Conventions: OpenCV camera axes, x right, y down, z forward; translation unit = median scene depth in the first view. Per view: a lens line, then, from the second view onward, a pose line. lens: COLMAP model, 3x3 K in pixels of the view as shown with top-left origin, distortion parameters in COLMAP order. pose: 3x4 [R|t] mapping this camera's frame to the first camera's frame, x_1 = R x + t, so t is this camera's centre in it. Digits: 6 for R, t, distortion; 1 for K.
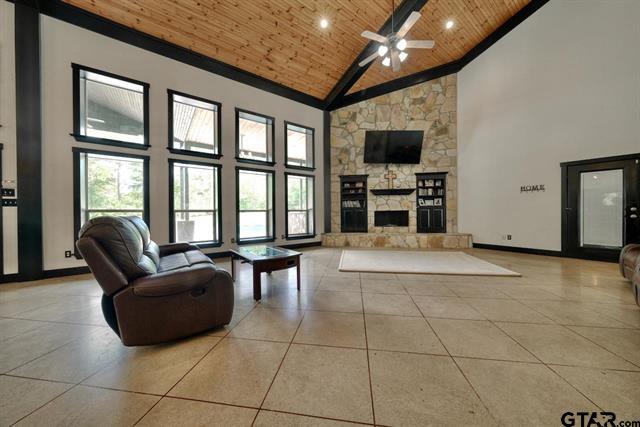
lens RADIAL K [[217.6, 0, 320.6], [0, 217.6, 211.2], [0, 0, 1]] dist [0.000260, 0.000562]
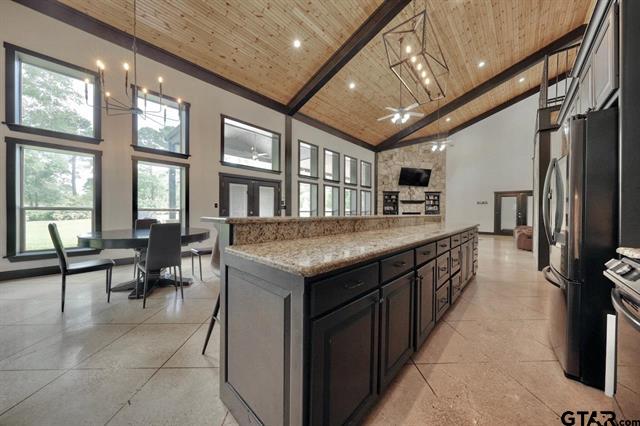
lens RADIAL K [[217.6, 0, 312.7], [0, 217.6, 211.6], [0, 0, 1]] dist [0.000260, 0.000562]
pose [[0.982164, 0.005975, 0.187932, -0.777447], [-0.005063, 0.999973, -0.005334, 0.003055], [-0.187959, 0.004287, 0.982168, -0.562504]]
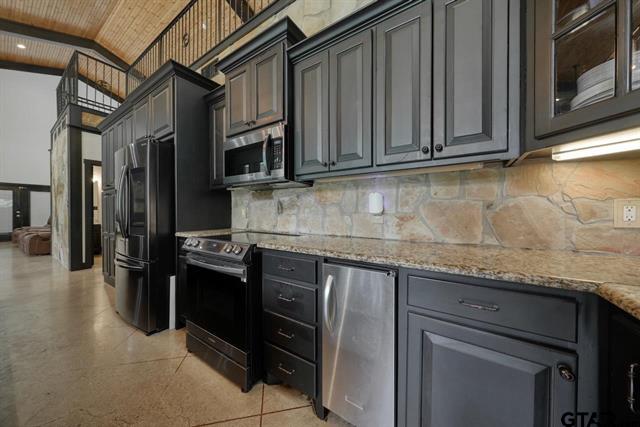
lens RADIAL K [[217.6, 0, 323.7], [0, 217.6, 214.2], [0, 0, 1]] dist [0.000260, 0.000562]
pose [[-0.327936, -0.006571, 0.944677, -0.786178], [0.000596, 0.999974, 0.007163, 0.003208], [-0.944700, 0.002912, -0.327924, -0.555775]]
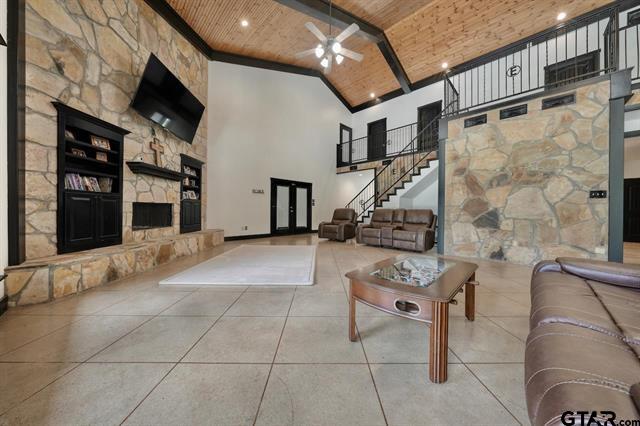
lens RADIAL K [[217.6, 0, 324.3], [0, 217.6, 210.6], [0, 0, 1]] dist [0.000260, 0.000562]
pose [[-0.158504, 0.007060, 0.987333, -0.362366], [-0.005424, 0.999953, -0.008020, 0.021752], [-0.987343, -0.006626, -0.158459, 0.616487]]
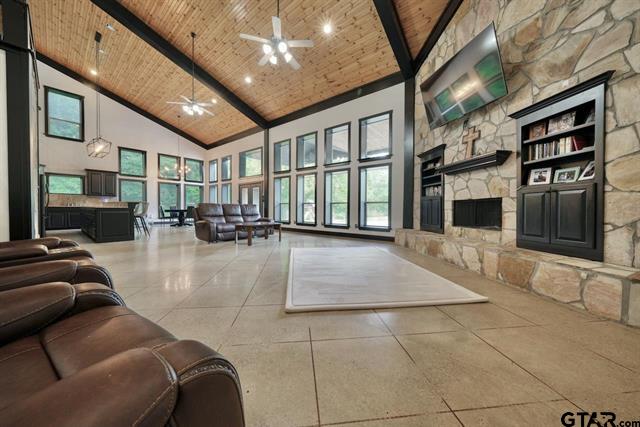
lens RADIAL K [[217.6, 0, 320.1], [0, 217.6, 212.3], [0, 0, 1]] dist [0.000260, 0.000562]
pose [[0.245559, 0.028189, -0.968972, 0.756750], [-0.008237, 0.999602, 0.026993, 0.018126], [0.969347, 0.001353, 0.245693, 0.484980]]
